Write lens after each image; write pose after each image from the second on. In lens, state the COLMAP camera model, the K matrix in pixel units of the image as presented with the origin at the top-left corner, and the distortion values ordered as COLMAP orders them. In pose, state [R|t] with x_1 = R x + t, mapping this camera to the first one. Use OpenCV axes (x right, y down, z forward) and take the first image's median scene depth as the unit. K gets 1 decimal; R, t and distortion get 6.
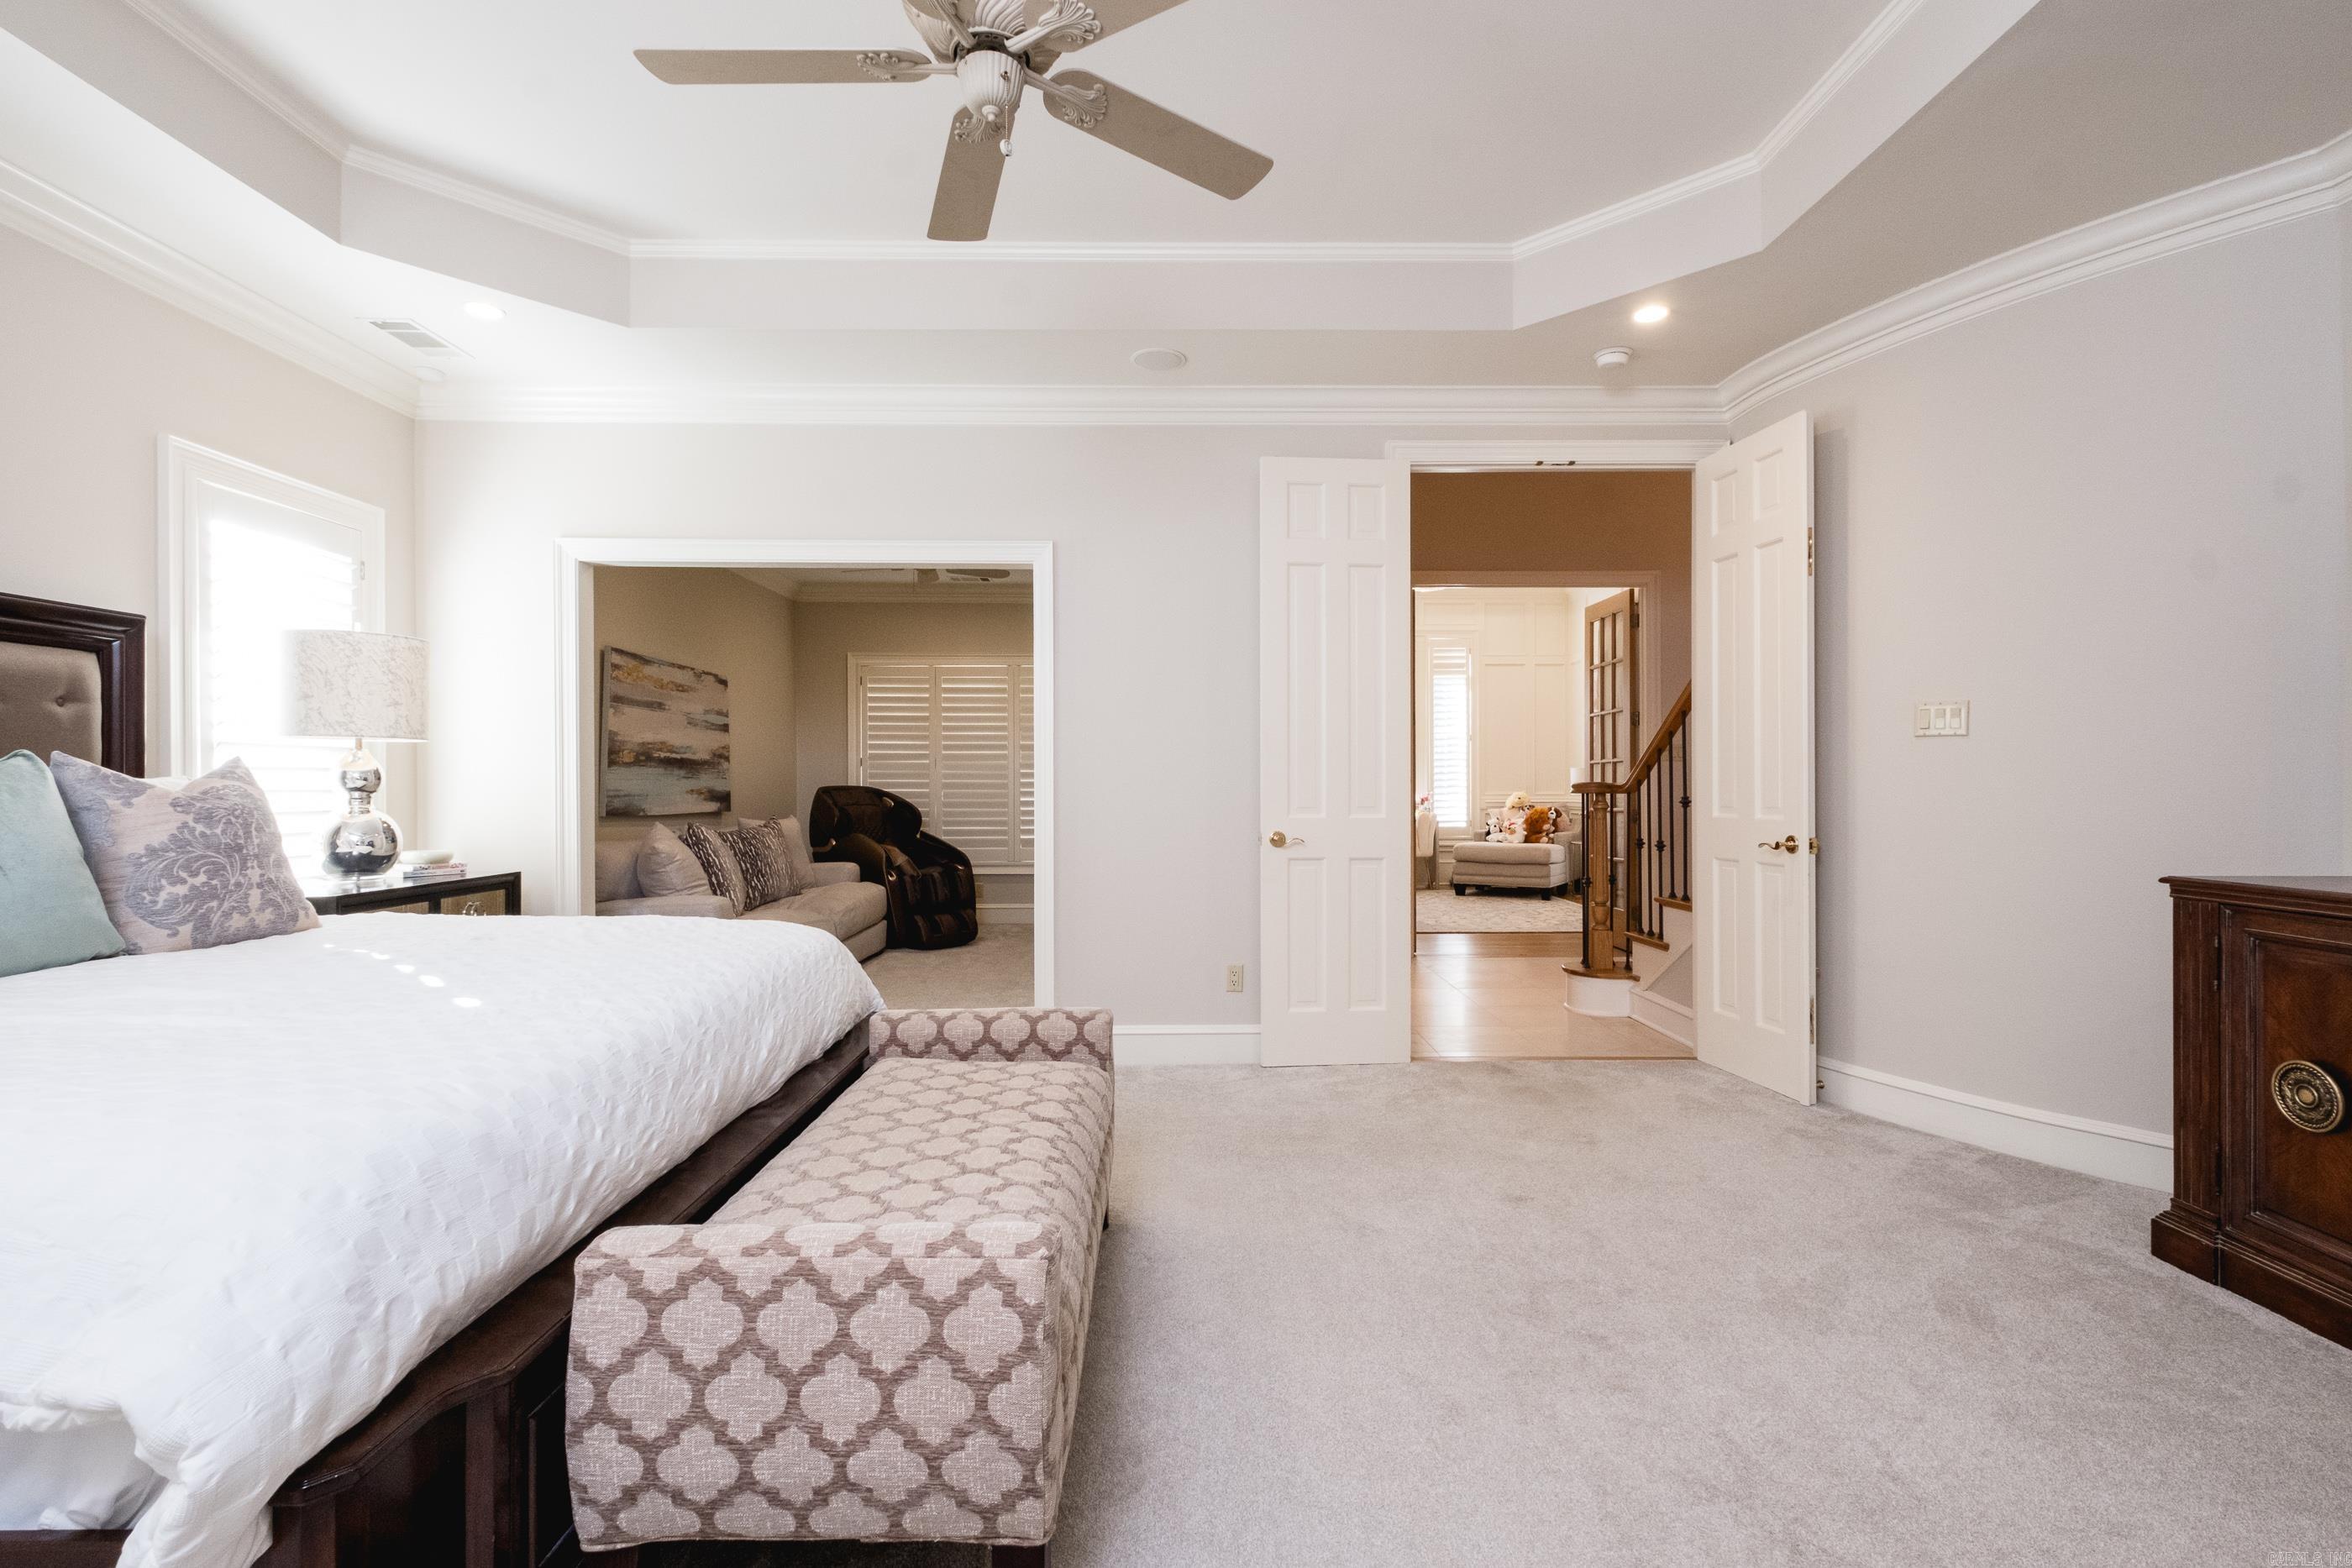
lens RADIAL K [[1040.0, 0, 1176.0], [0, 1040.0, 784.0], [0, 0, 1]] dist [0.012502, -0.008864]
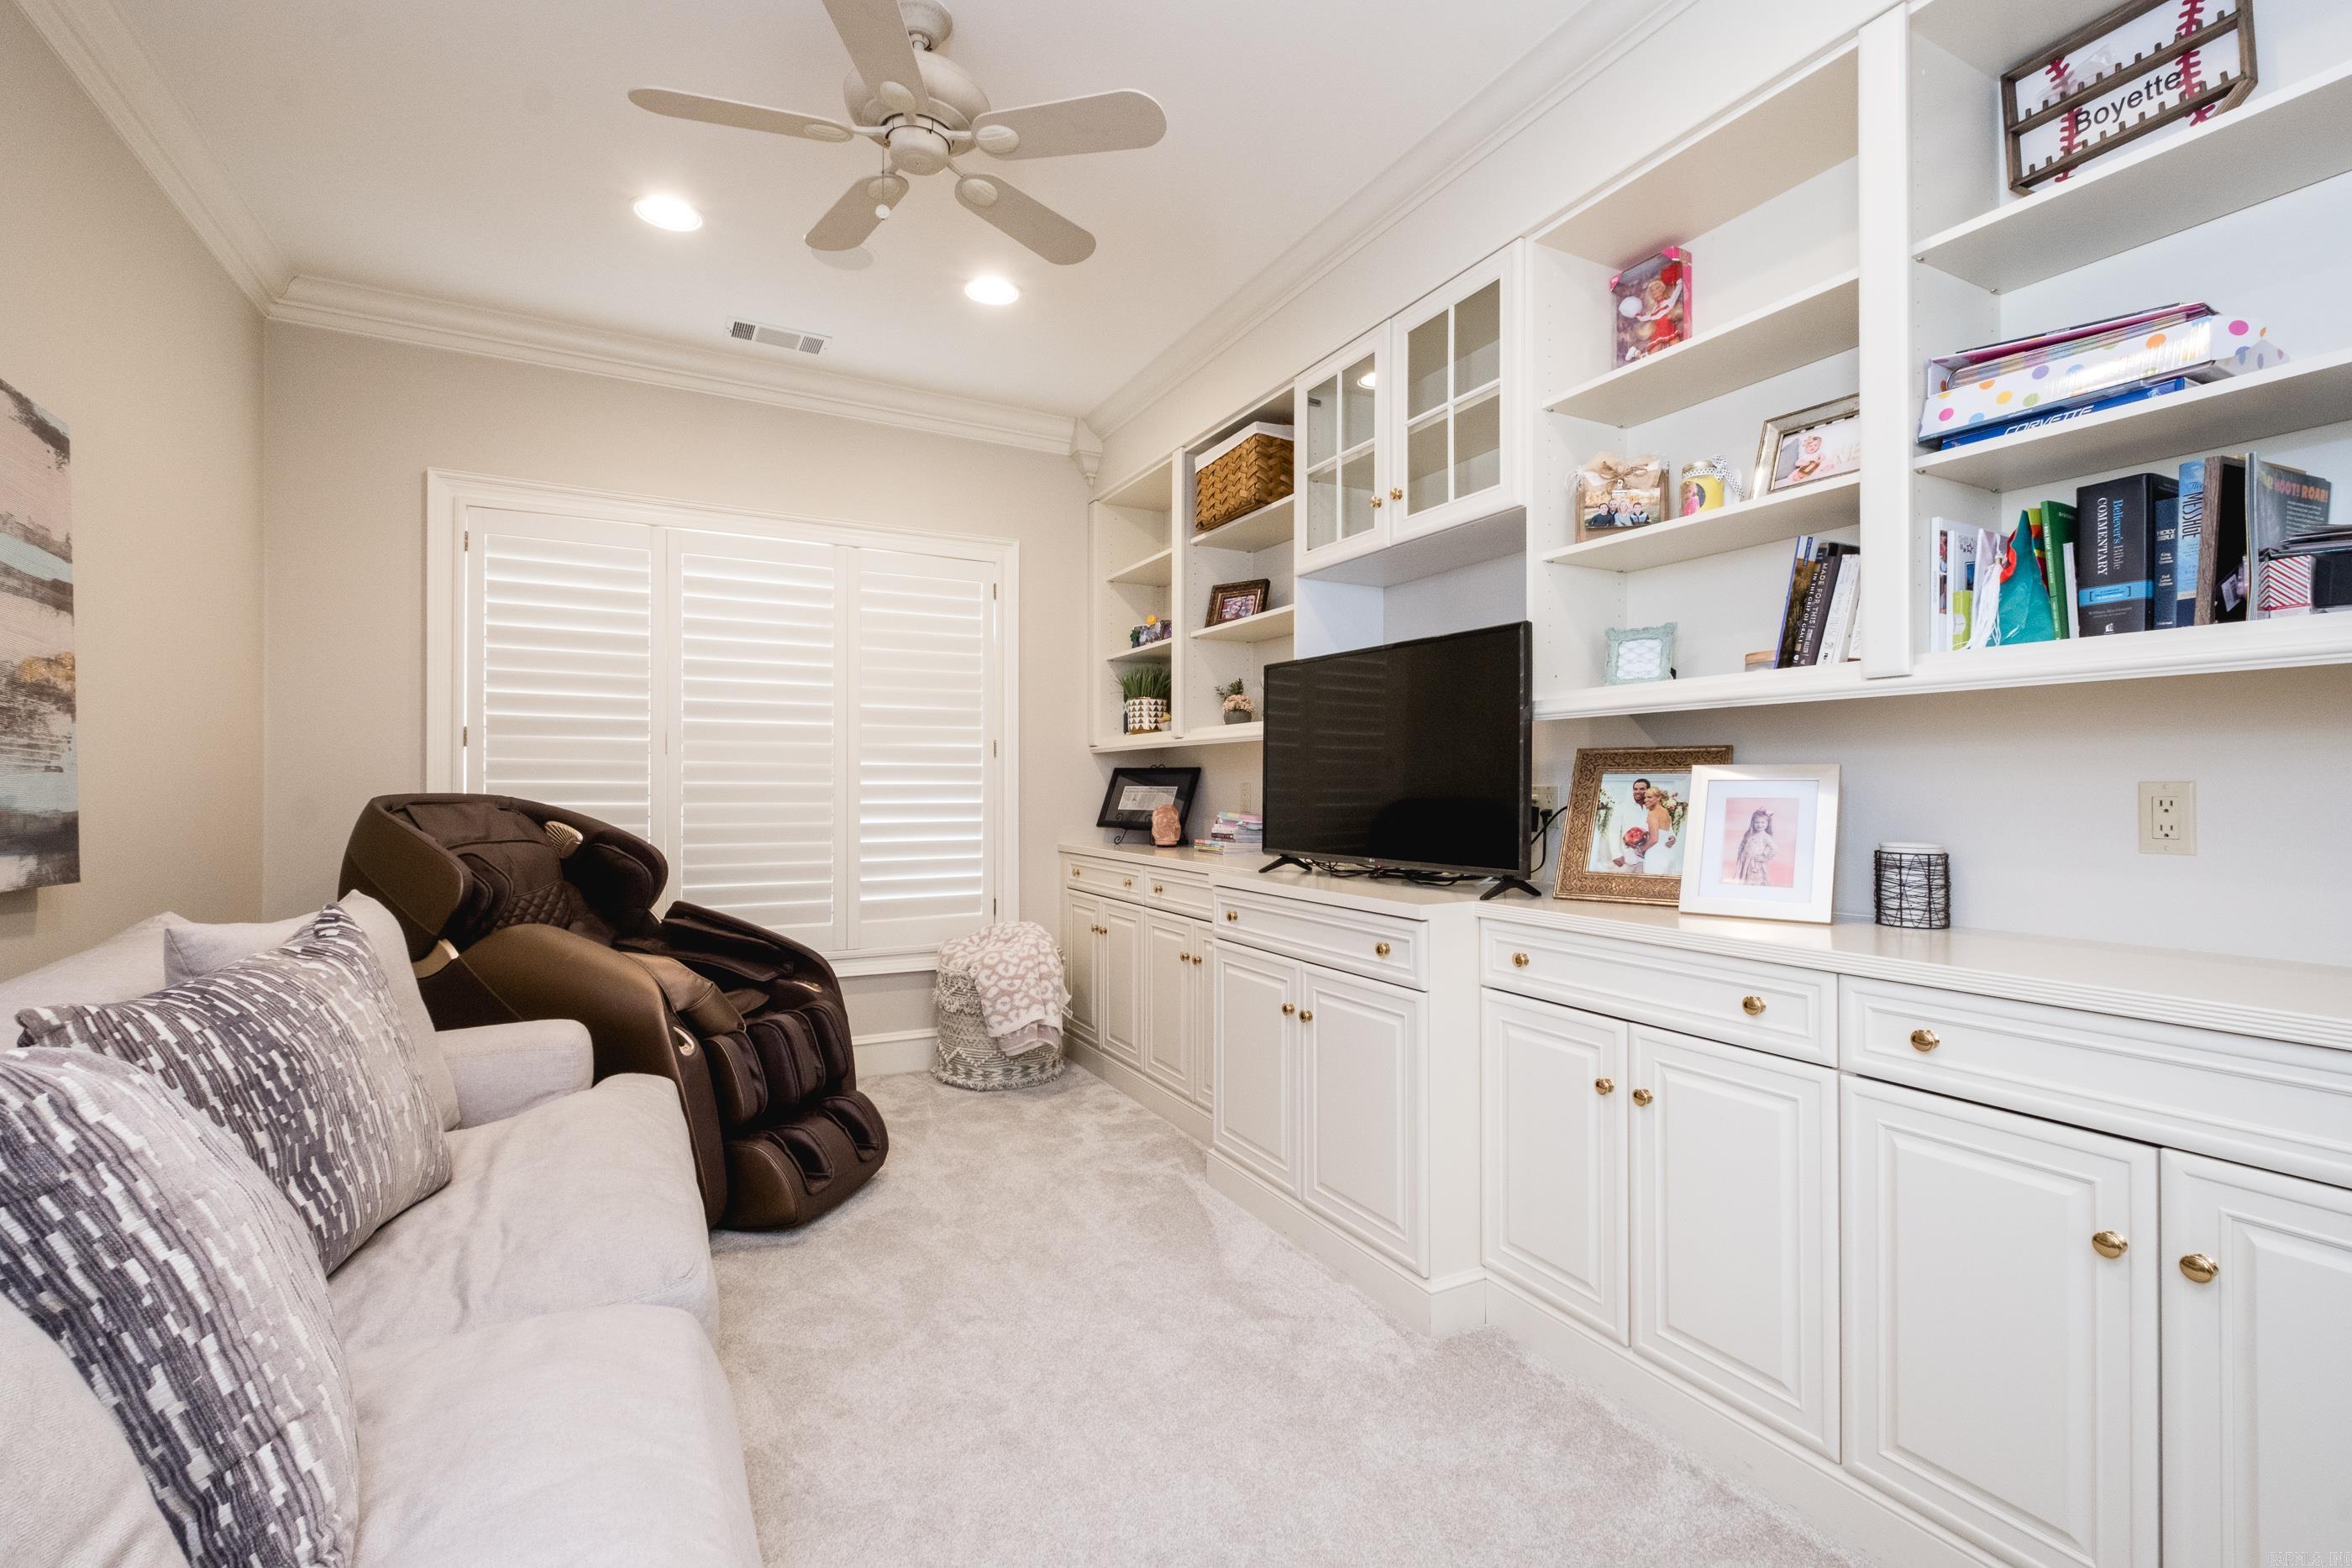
lens RADIAL K [[1040.0, 0, 1176.0], [0, 1040.0, 784.0], [0, 0, 1]] dist [0.012502, -0.008864]
pose [[0.889715, 0.002785, 0.456508, -0.254173], [0.000301, 0.999978, -0.006688, 0.000588], [-0.456516, 0.006088, 0.889694, 0.529669]]
